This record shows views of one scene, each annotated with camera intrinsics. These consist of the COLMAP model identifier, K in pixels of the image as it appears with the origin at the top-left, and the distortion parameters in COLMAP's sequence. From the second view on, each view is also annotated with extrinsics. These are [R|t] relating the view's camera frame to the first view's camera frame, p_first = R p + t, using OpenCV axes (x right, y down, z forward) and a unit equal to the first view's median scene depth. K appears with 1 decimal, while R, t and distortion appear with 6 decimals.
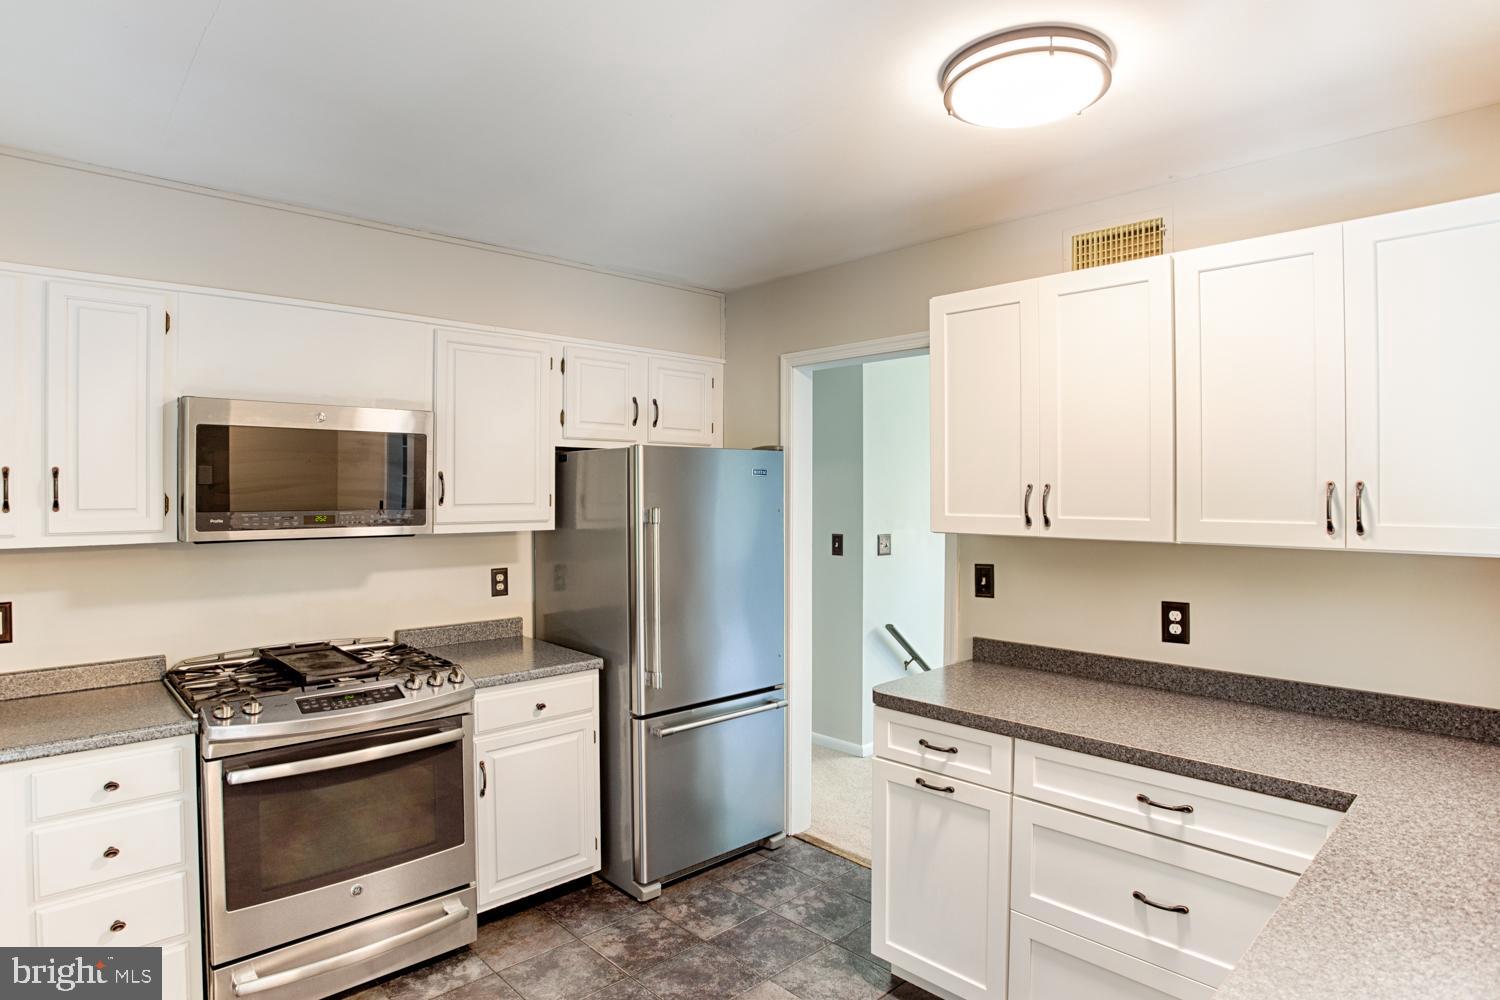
lens RADIAL K [[807.0, 0, 731.4], [0, 807.0, 494.8], [0, 0, 1]] dist [-0.077789, 0.023807]
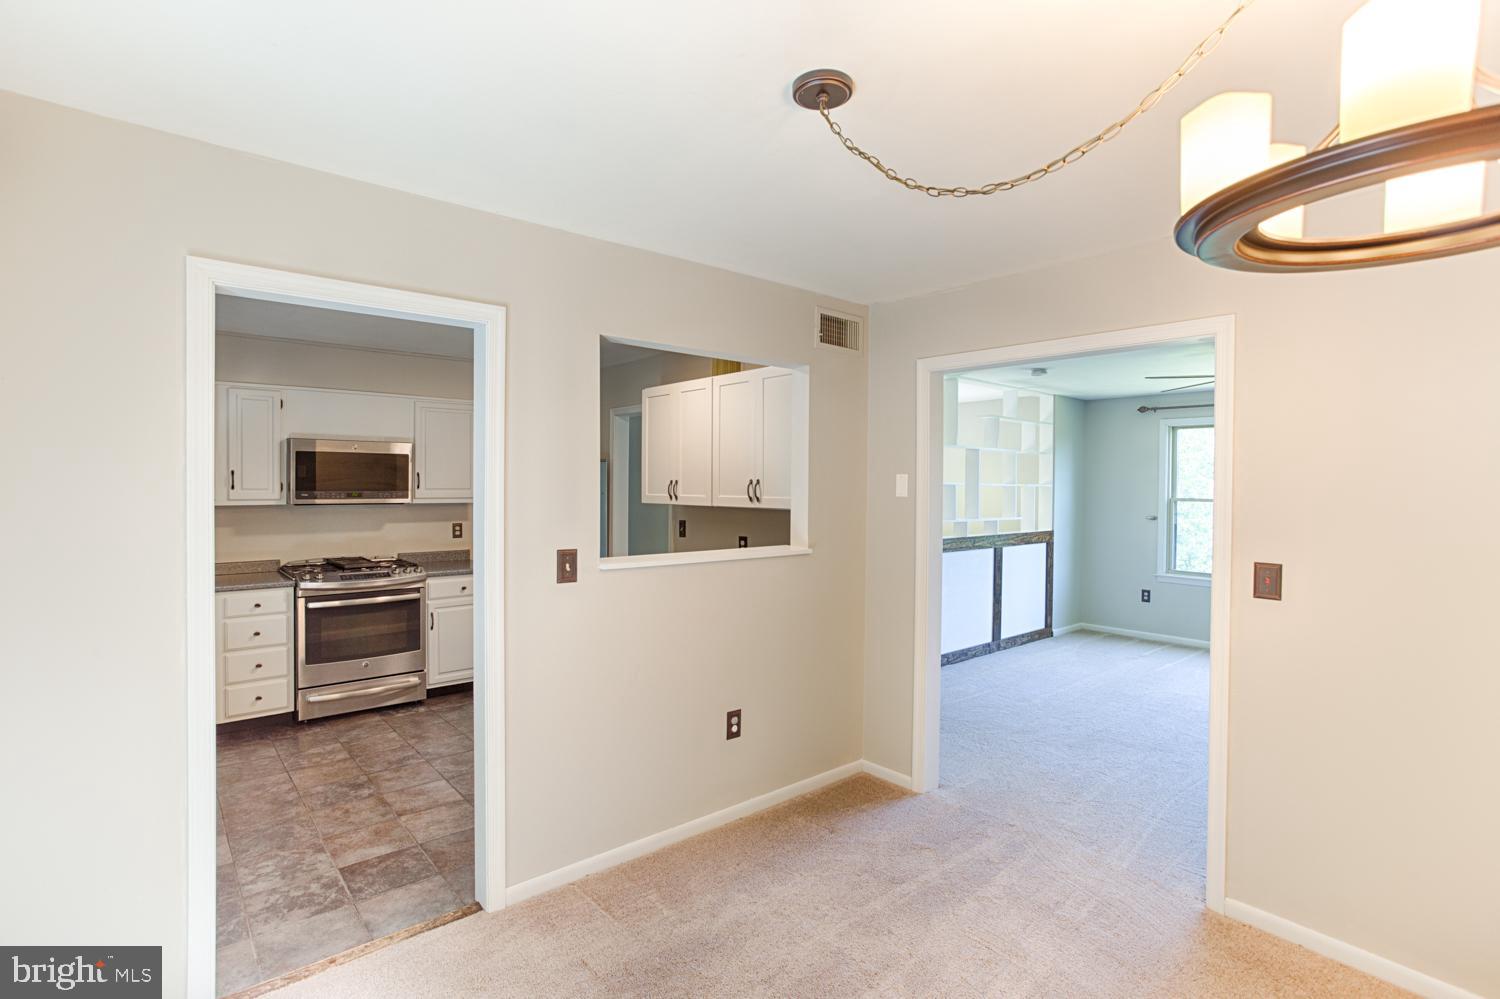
lens RADIAL K [[726.3, 0, 747.5], [0, 726.3, 493.8], [0, 0, 1]] dist [-0.048052, 0.033498]
pose [[0.999137, 0.006861, -0.040966, 0.718981], [-0.006500, 0.999939, 0.008938, 0.005132], [0.041025, -0.008664, 0.999121, -1.033674]]
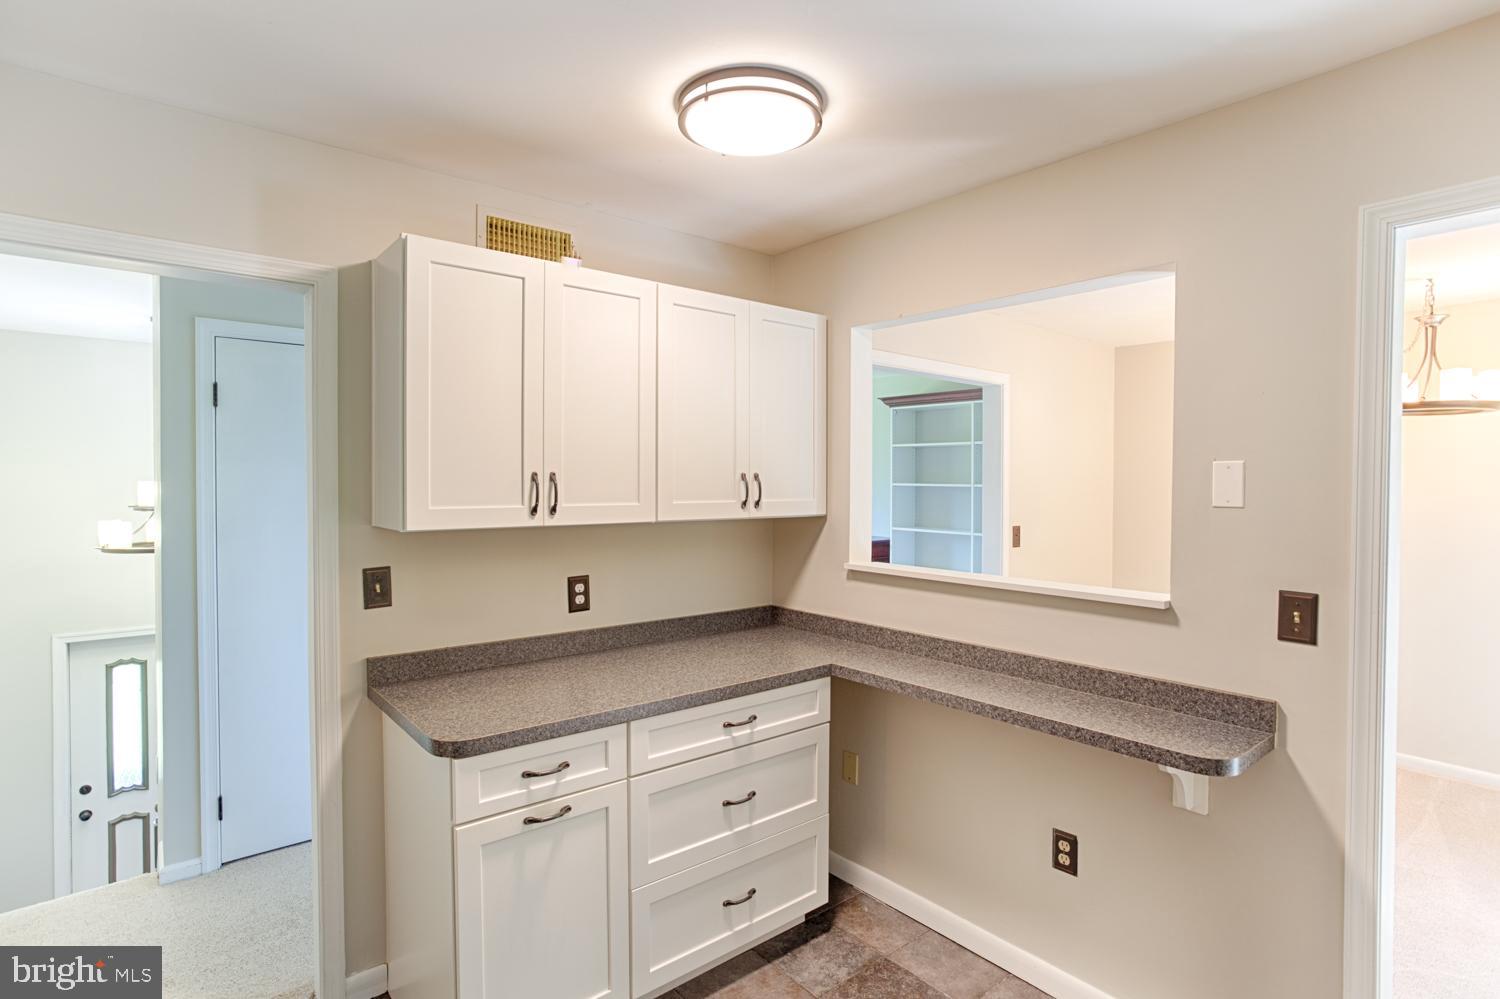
lens RADIAL K [[761.3, 0, 739.3], [0, 761.3, 487.1], [0, 0, 1]] dist [-0.060070, 0.039248]
pose [[0.073940, -0.010653, 0.997206, -0.240732], [0.004368, 0.999937, 0.010358, -0.001819], [-0.997253, 0.003590, 0.073982, 0.316870]]
